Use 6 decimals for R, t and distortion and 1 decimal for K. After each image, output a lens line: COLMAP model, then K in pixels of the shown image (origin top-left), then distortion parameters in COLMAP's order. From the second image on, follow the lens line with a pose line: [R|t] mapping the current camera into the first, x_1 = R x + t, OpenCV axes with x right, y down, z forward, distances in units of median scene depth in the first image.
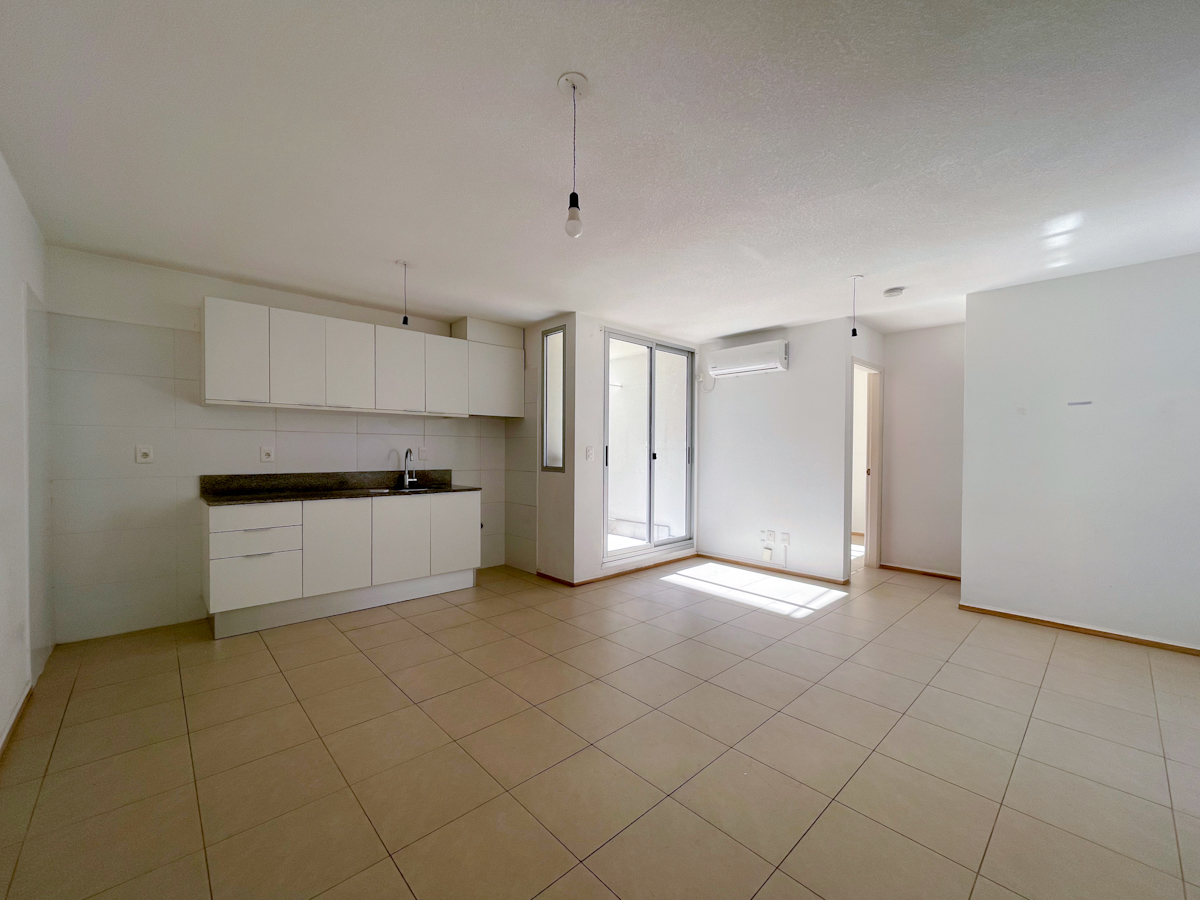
lens RADIAL K [[478.9, 0, 597.1], [0, 478.9, 457.3], [0, 0, 1]] dist [0.000028, 0.007247]
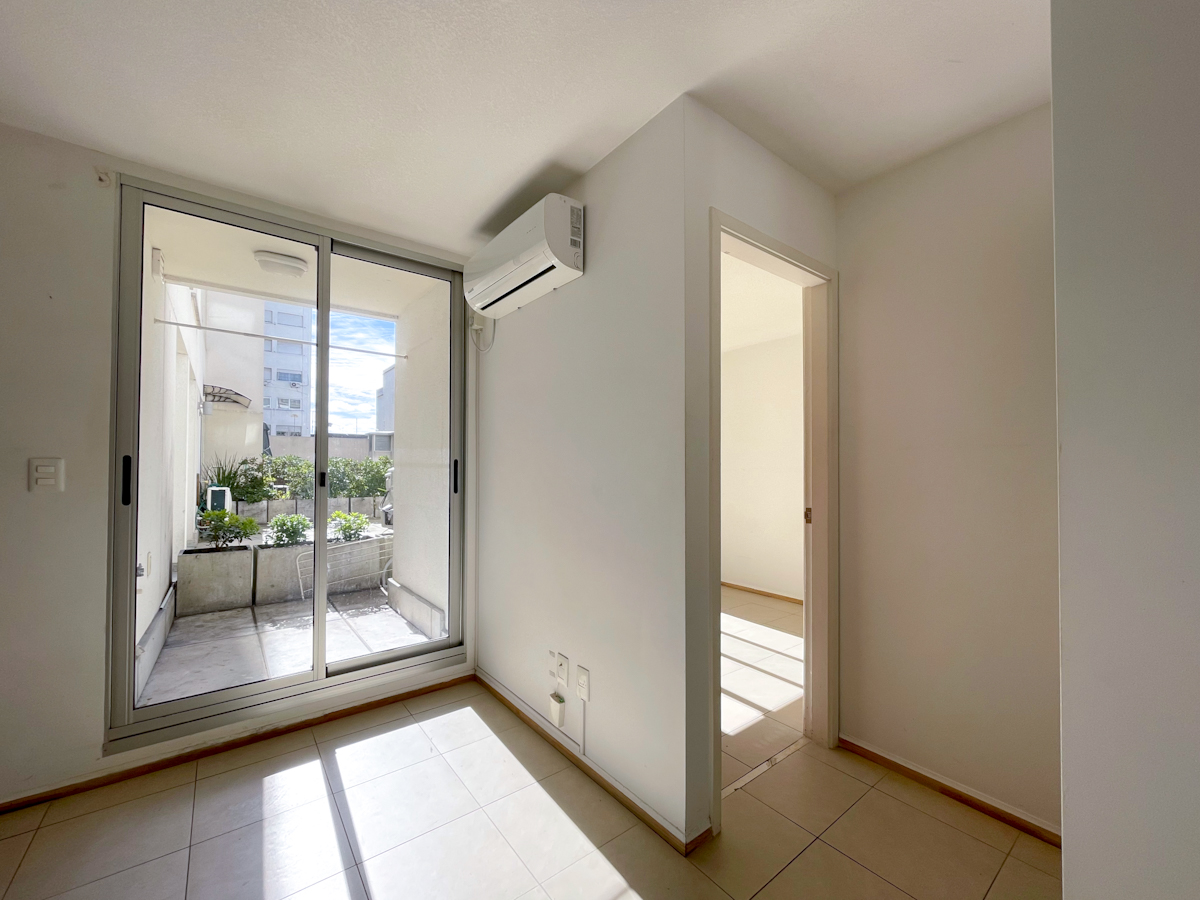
lens RADIAL K [[478.9, 0, 597.1], [0, 478.9, 457.3], [0, 0, 1]] dist [0.000028, 0.007247]
pose [[0.995189, -0.004977, -0.097844, 0.434926], [0.001291, 0.999288, -0.037700, -0.005866], [0.097962, 0.037392, 0.994487, 0.573714]]
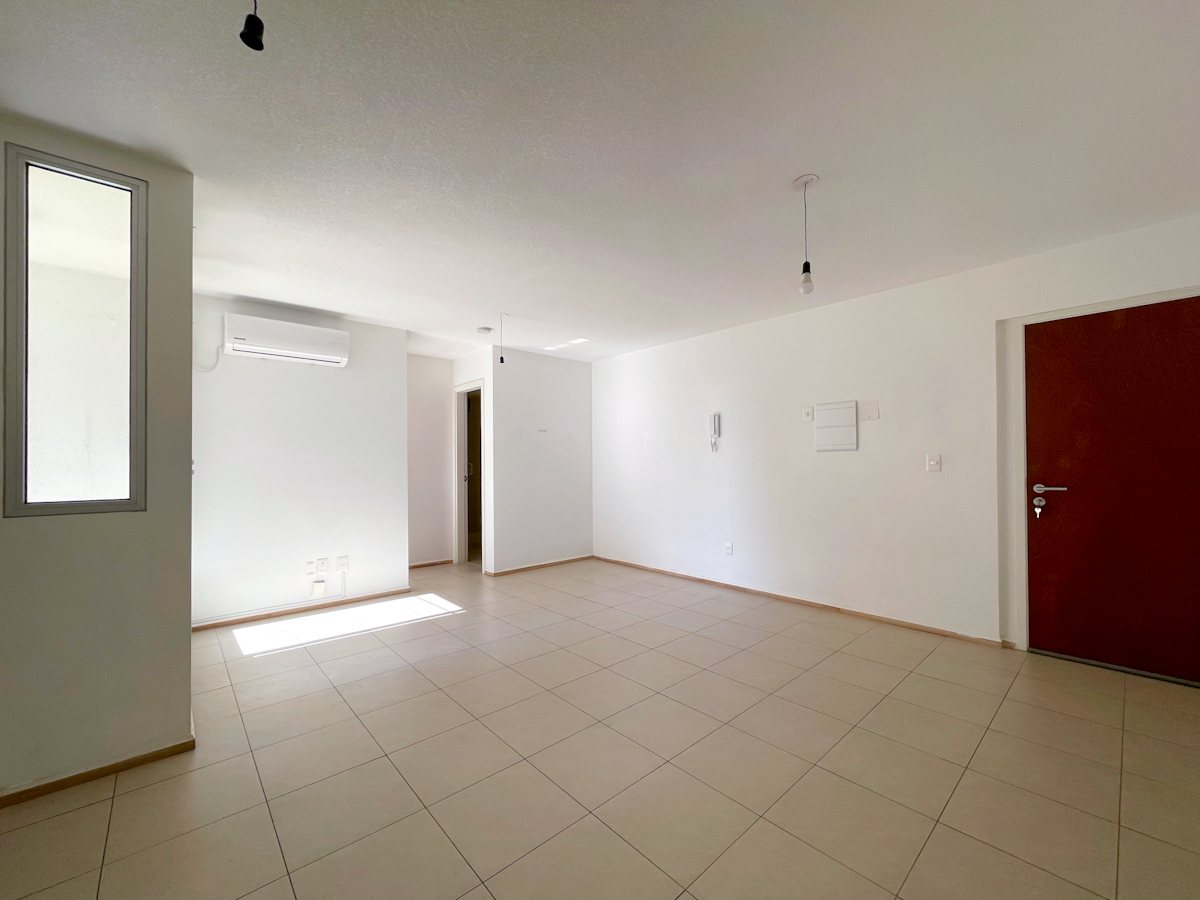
lens RADIAL K [[478.9, 0, 597.1], [0, 478.9, 457.3], [0, 0, 1]] dist [0.000028, 0.007247]
pose [[0.016024, 0.003583, 0.999865, -0.446576], [0.024243, 0.999698, -0.003971, -0.004846], [-0.999578, 0.024303, 0.015933, 0.514382]]
